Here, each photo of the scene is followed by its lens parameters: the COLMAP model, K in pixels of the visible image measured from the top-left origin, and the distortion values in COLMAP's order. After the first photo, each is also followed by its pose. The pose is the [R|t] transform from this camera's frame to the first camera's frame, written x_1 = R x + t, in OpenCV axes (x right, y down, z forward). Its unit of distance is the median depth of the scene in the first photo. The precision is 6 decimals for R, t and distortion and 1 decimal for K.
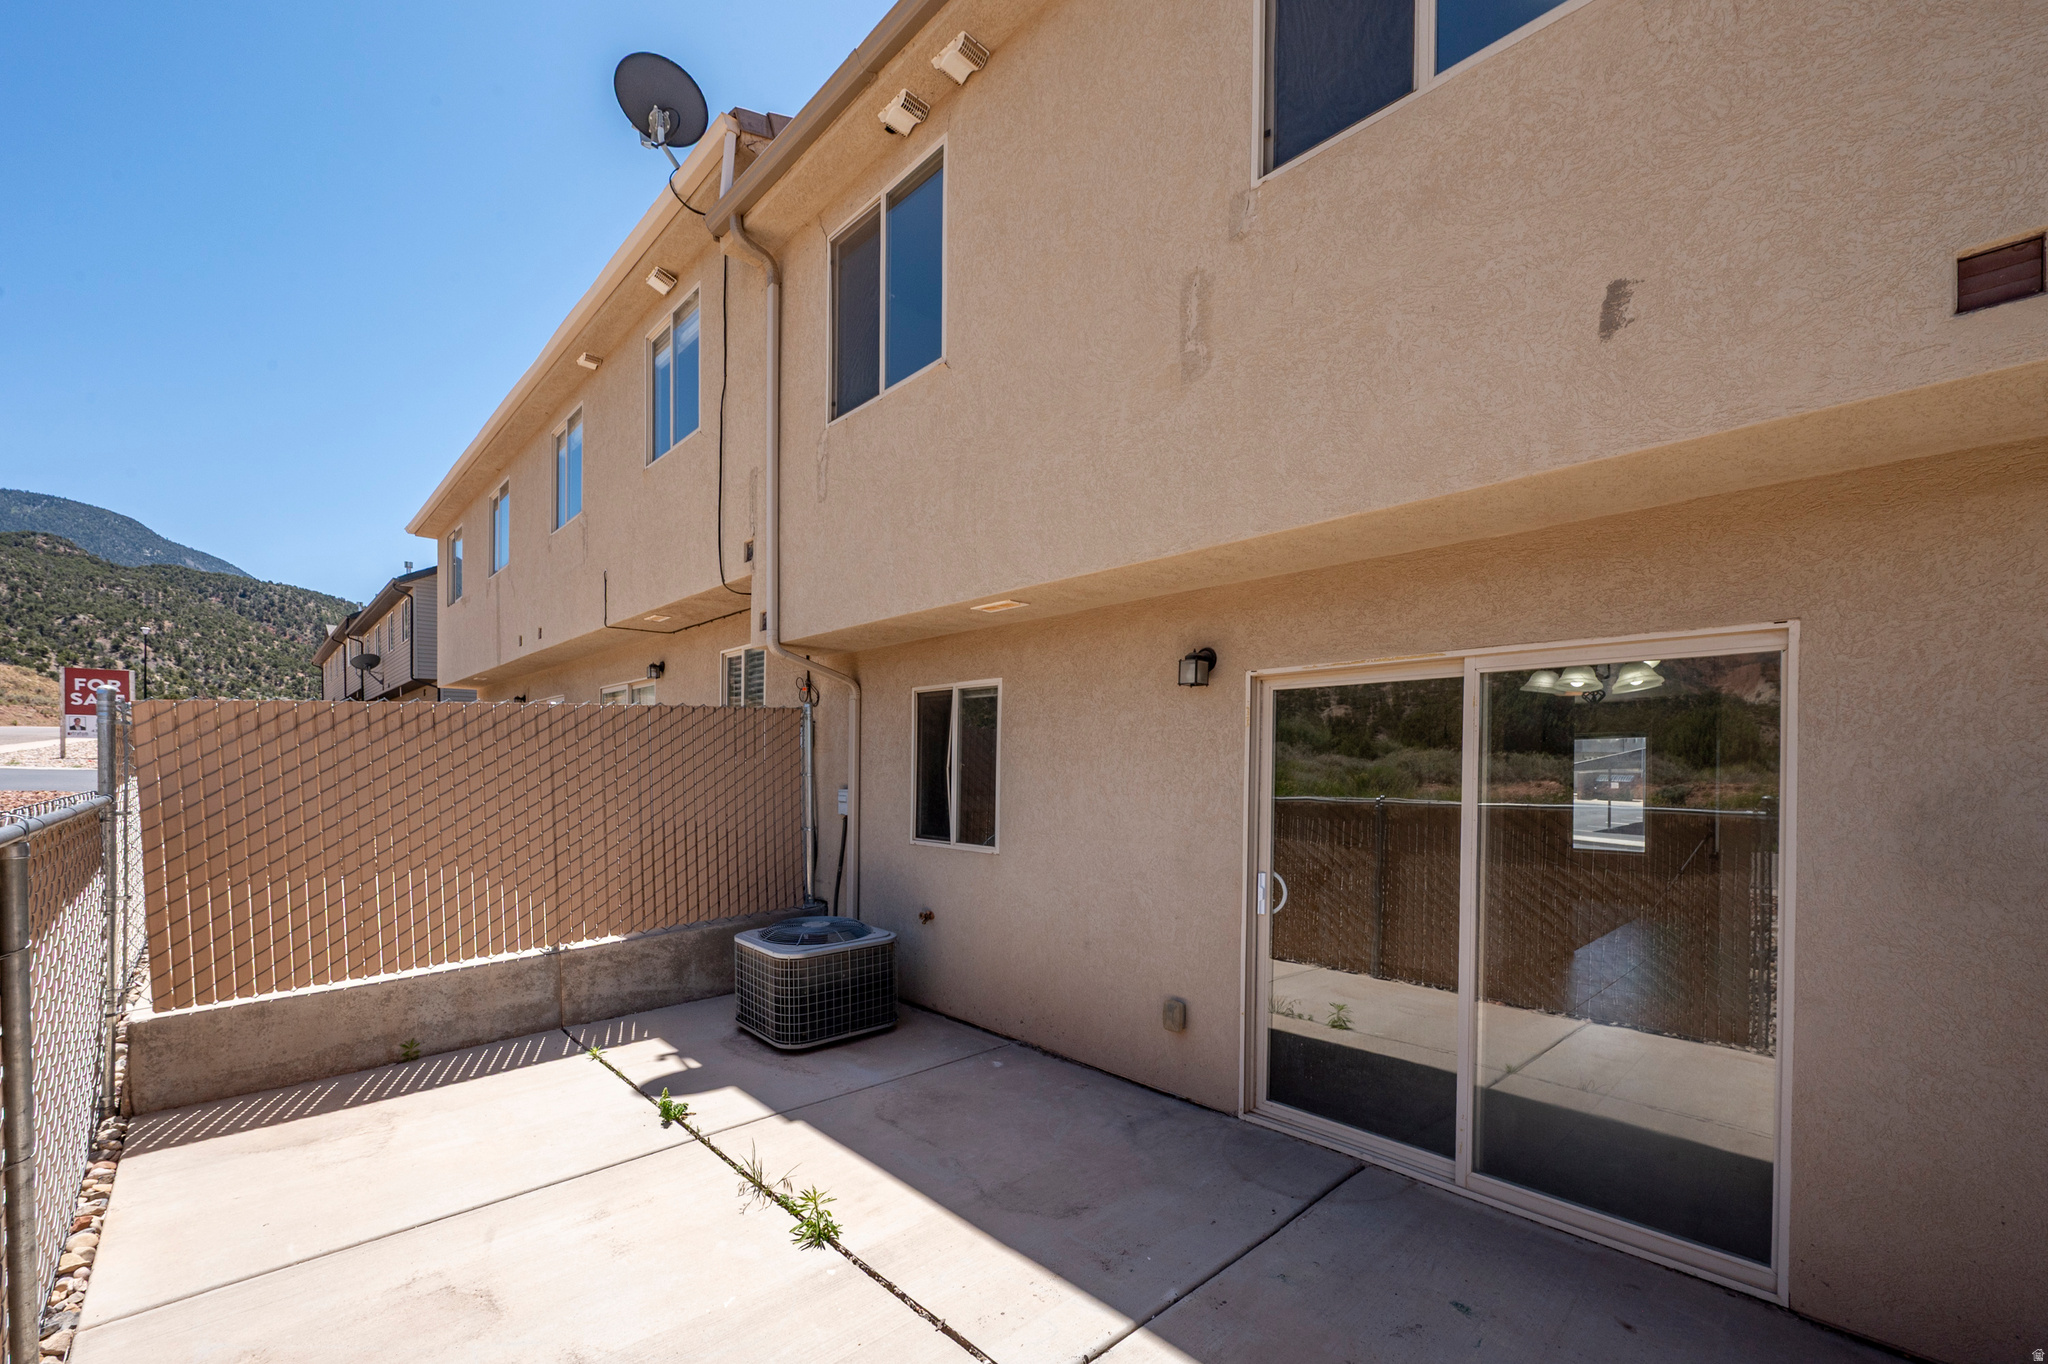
lens RADIAL K [[822.1, 0, 1022.0], [0, 822.1, 777.6], [0, 0, 1]] dist [-0.002396, 0.000056]
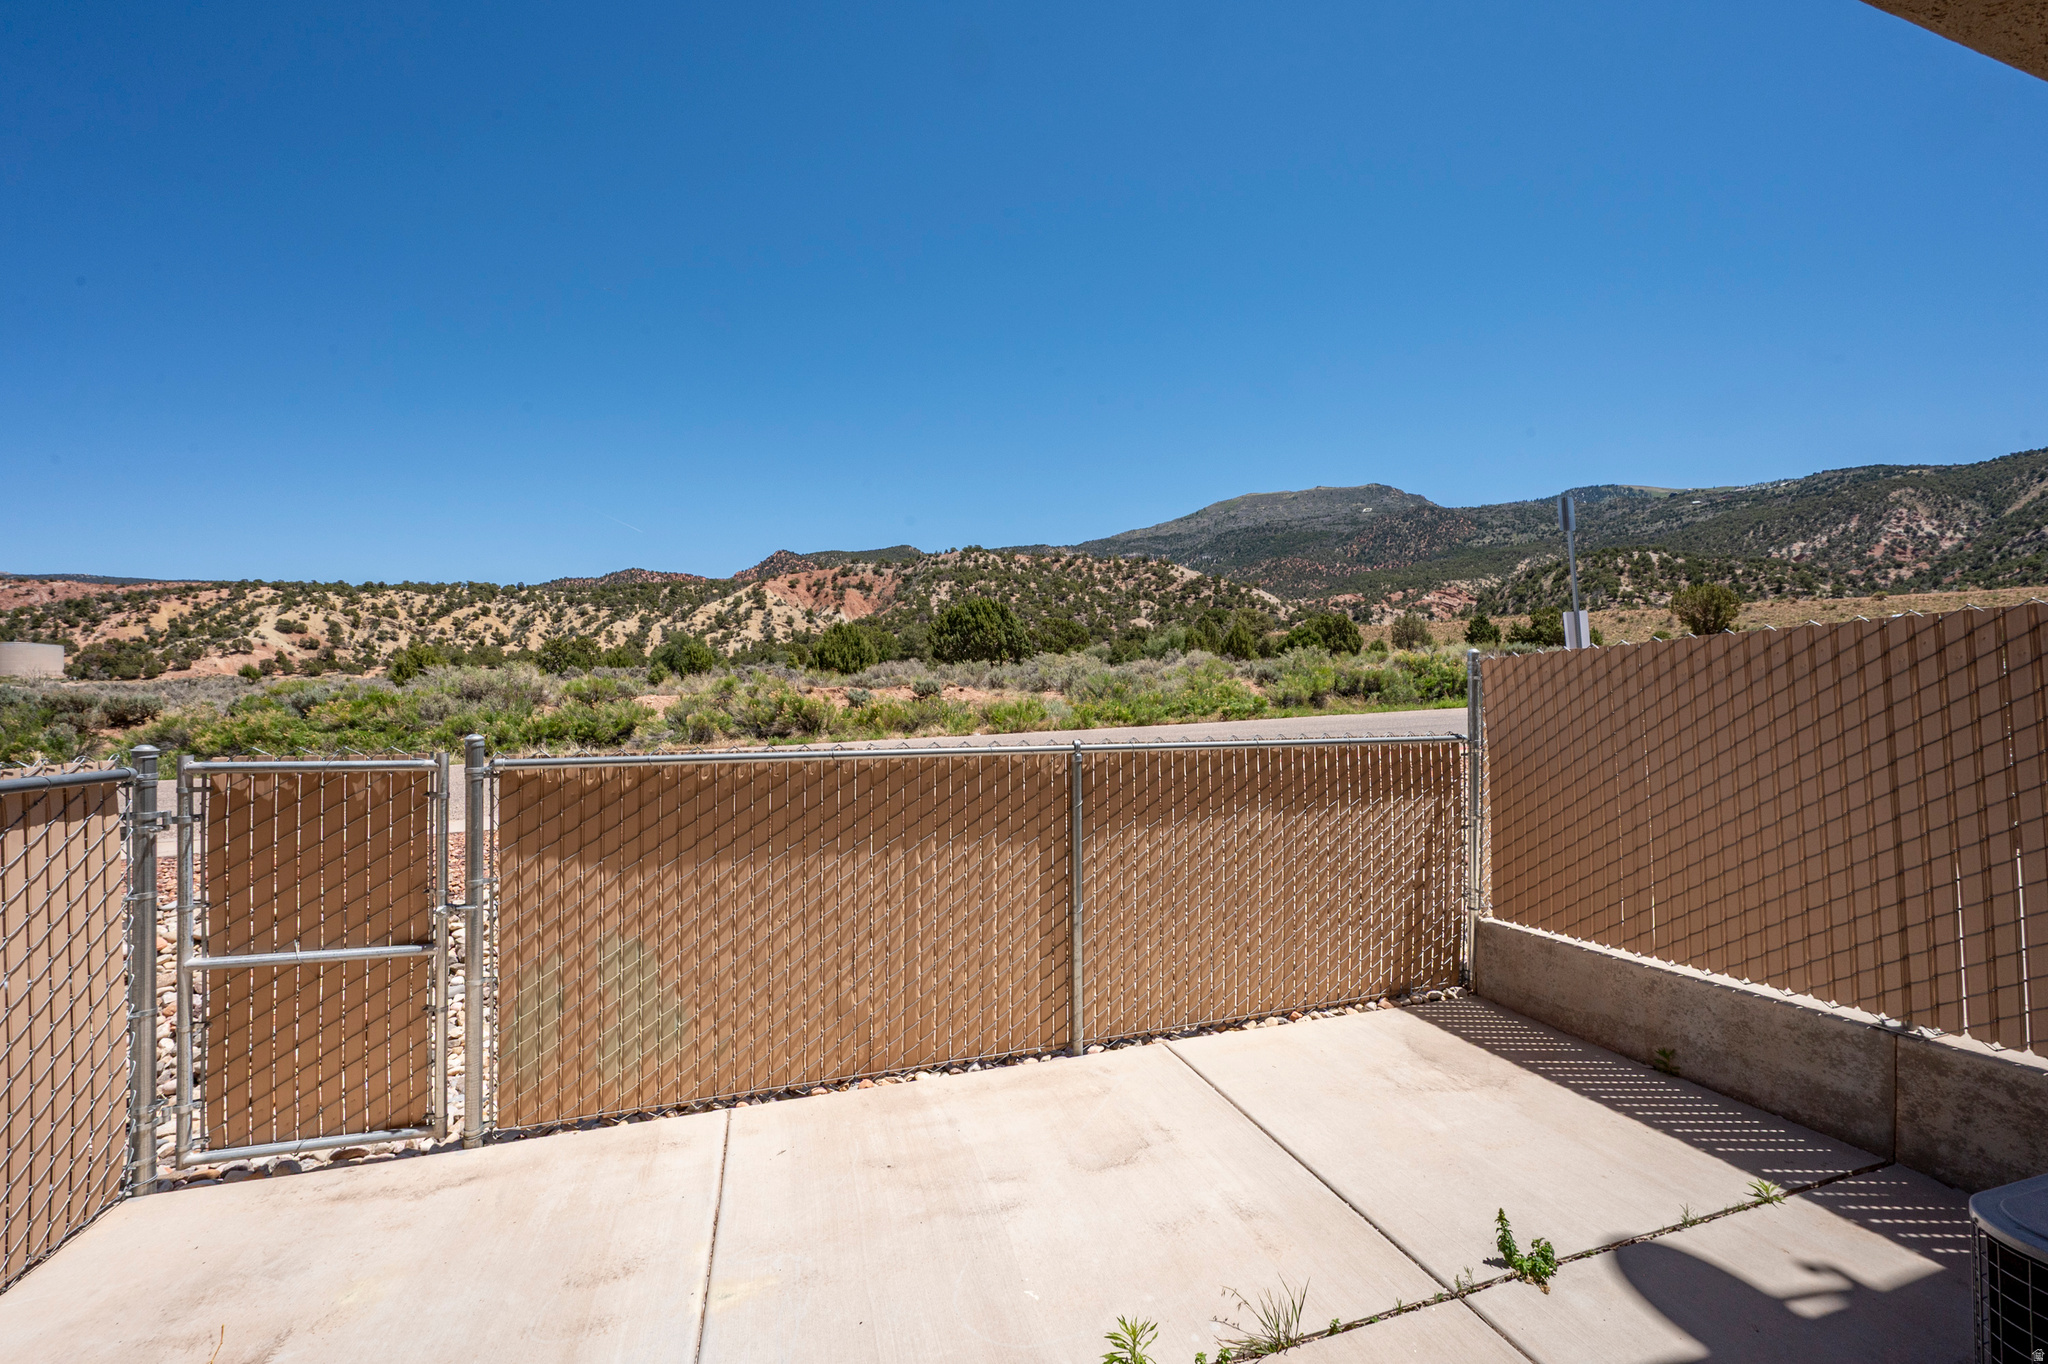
lens RADIAL K [[822.1, 0, 1021.2], [0, 822.1, 684.8], [0, 0, 1]] dist [-0.002396, 0.000056]
pose [[-0.423622, -0.006389, -0.905816, 0.286720], [-0.007852, 0.999963, -0.003381, -0.039057], [0.905805, 0.005681, -0.423657, 0.780475]]
